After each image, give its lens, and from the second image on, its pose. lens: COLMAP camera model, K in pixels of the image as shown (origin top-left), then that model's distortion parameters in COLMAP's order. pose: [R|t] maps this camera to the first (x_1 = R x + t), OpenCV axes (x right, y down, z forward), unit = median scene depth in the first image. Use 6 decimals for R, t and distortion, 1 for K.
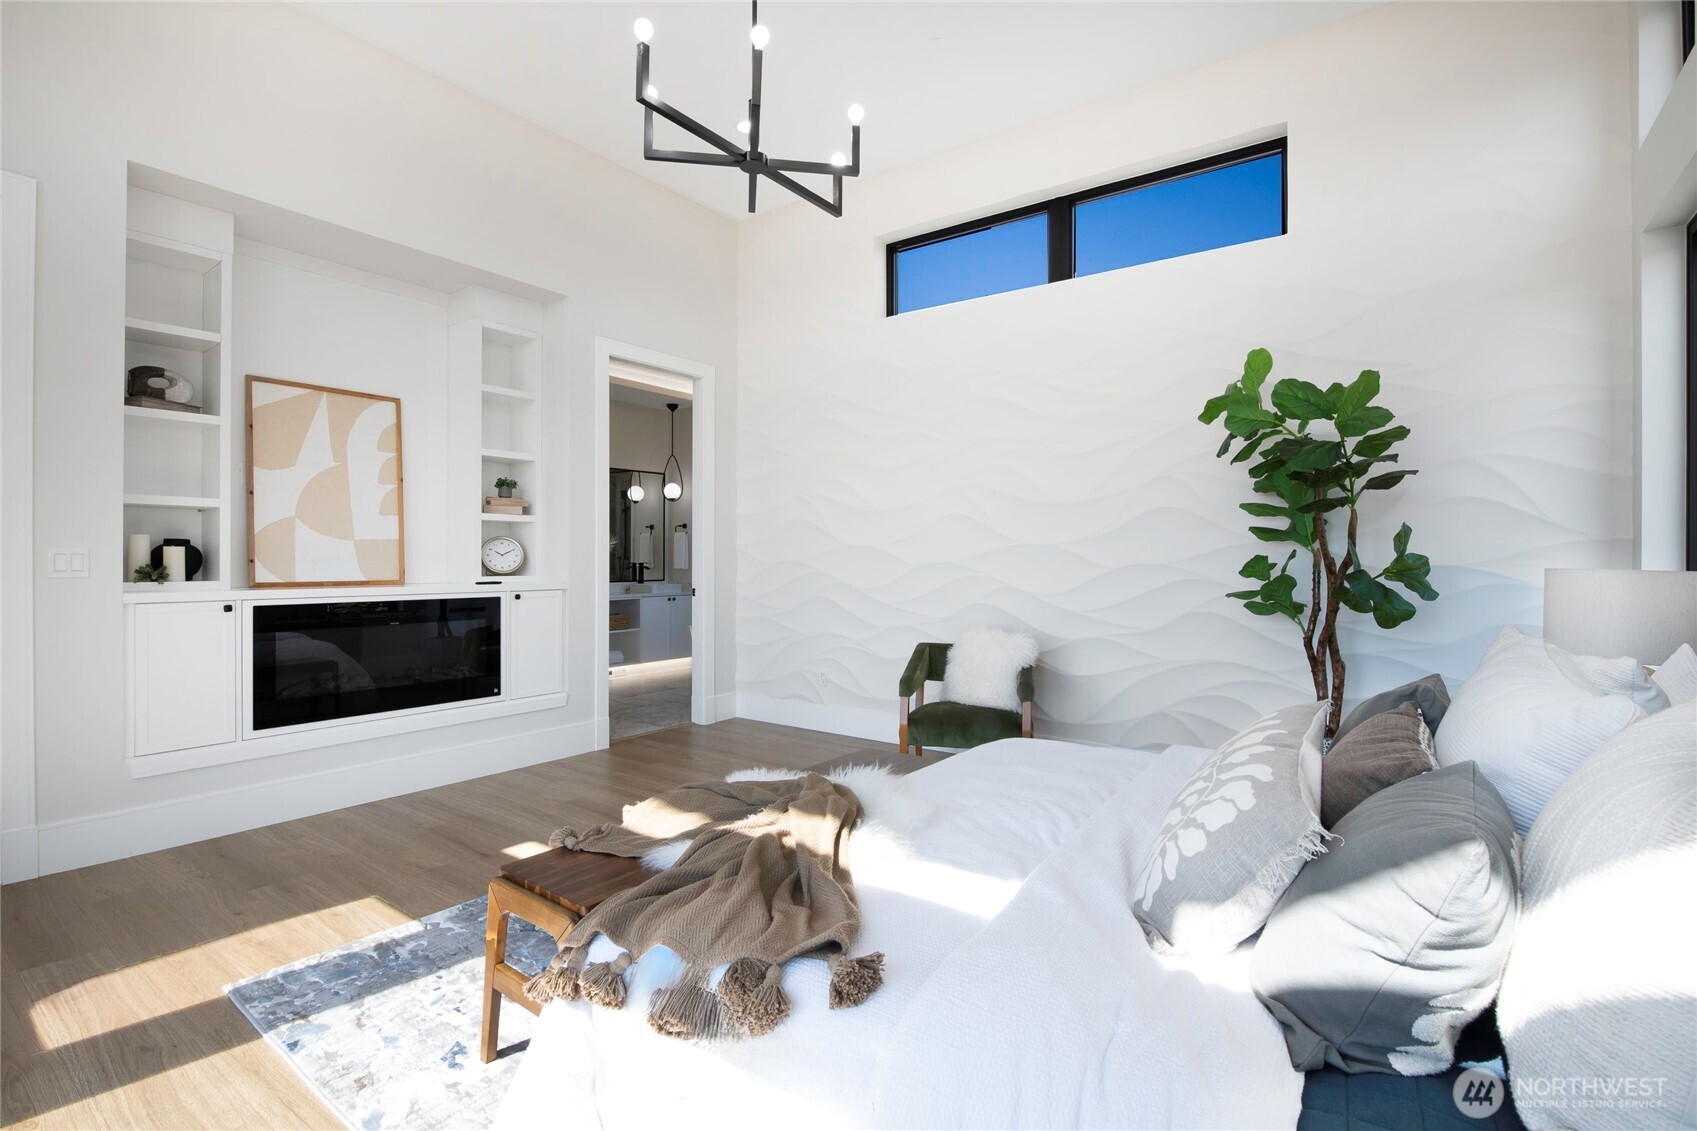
lens RADIAL K [[792.7, 0, 853.8], [0, 792.7, 559.0], [0, 0, 1]] dist [-0.001573, 0.000882]
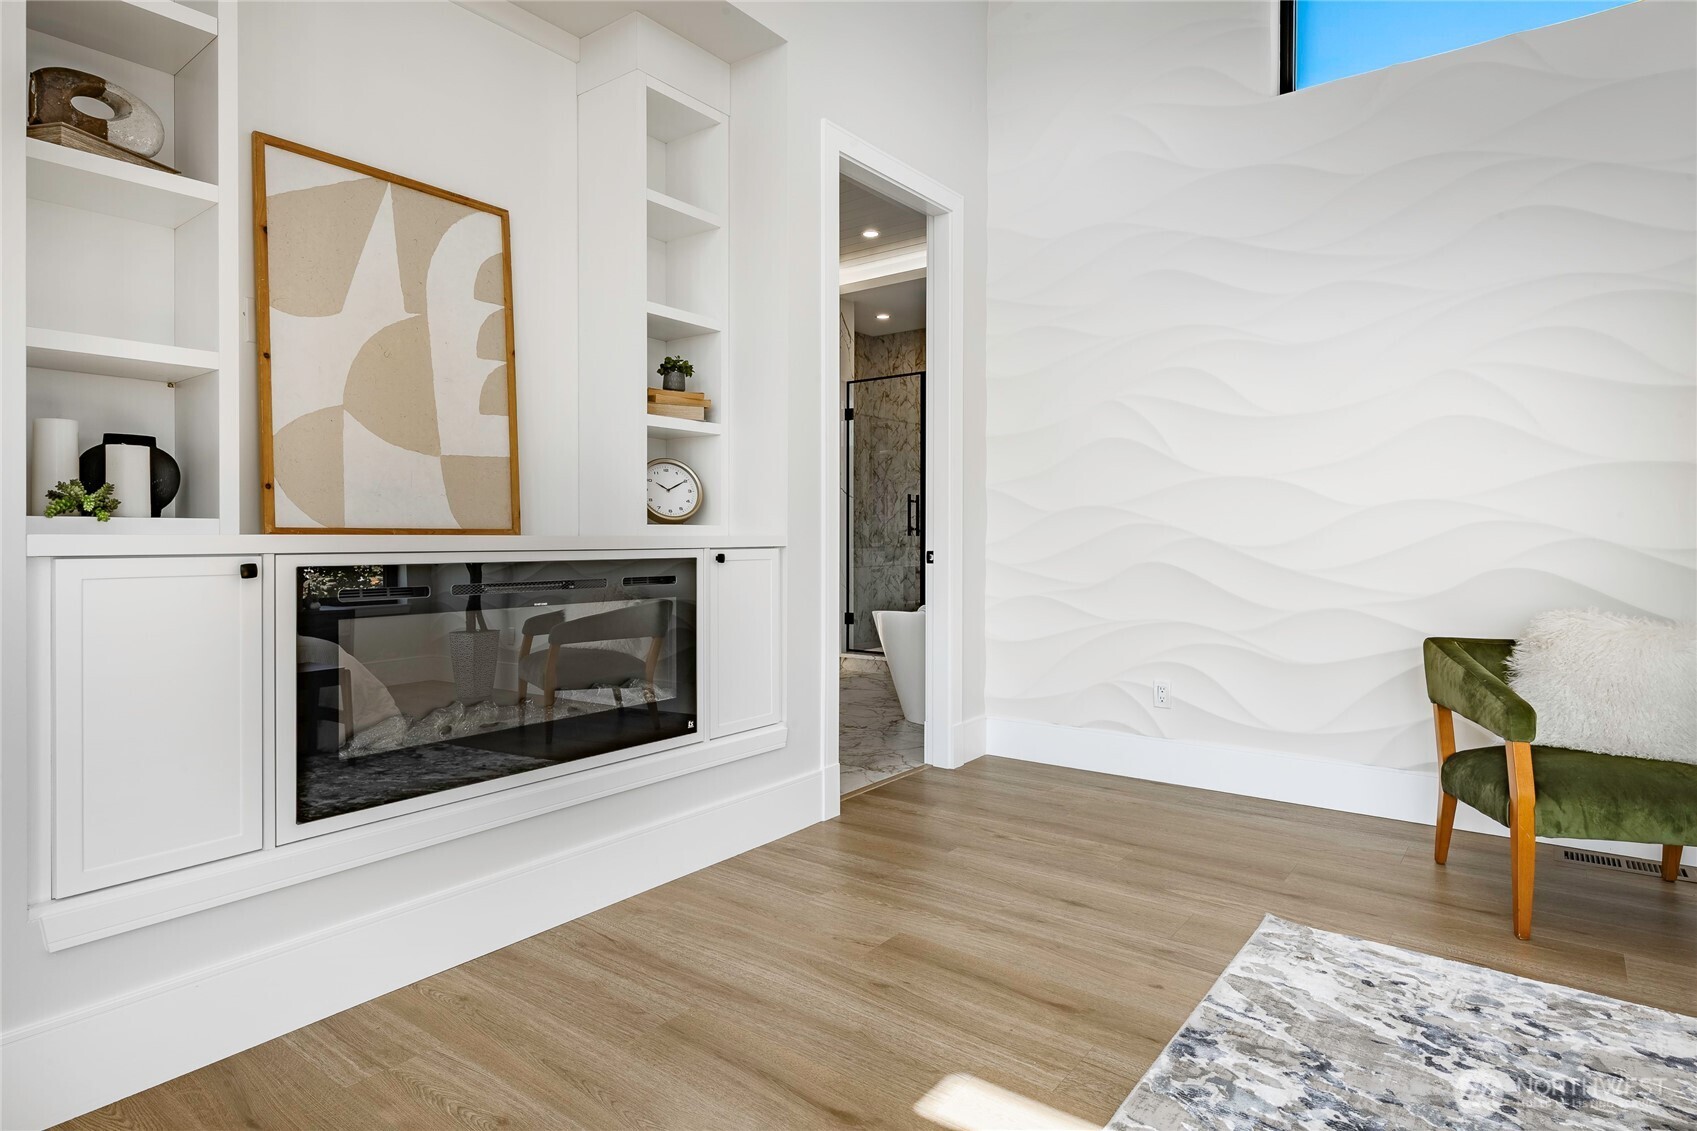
lens RADIAL K [[922.7, 0, 860.0], [0, 922.7, 537.5], [0, 0, 1]] dist [0.016468, -0.001510]
pose [[0.999994, -0.003316, -0.000380, -0.342495], [0.003315, 0.999993, -0.001796, 0.036490], [0.000386, 0.001795, 0.999998, 0.358653]]
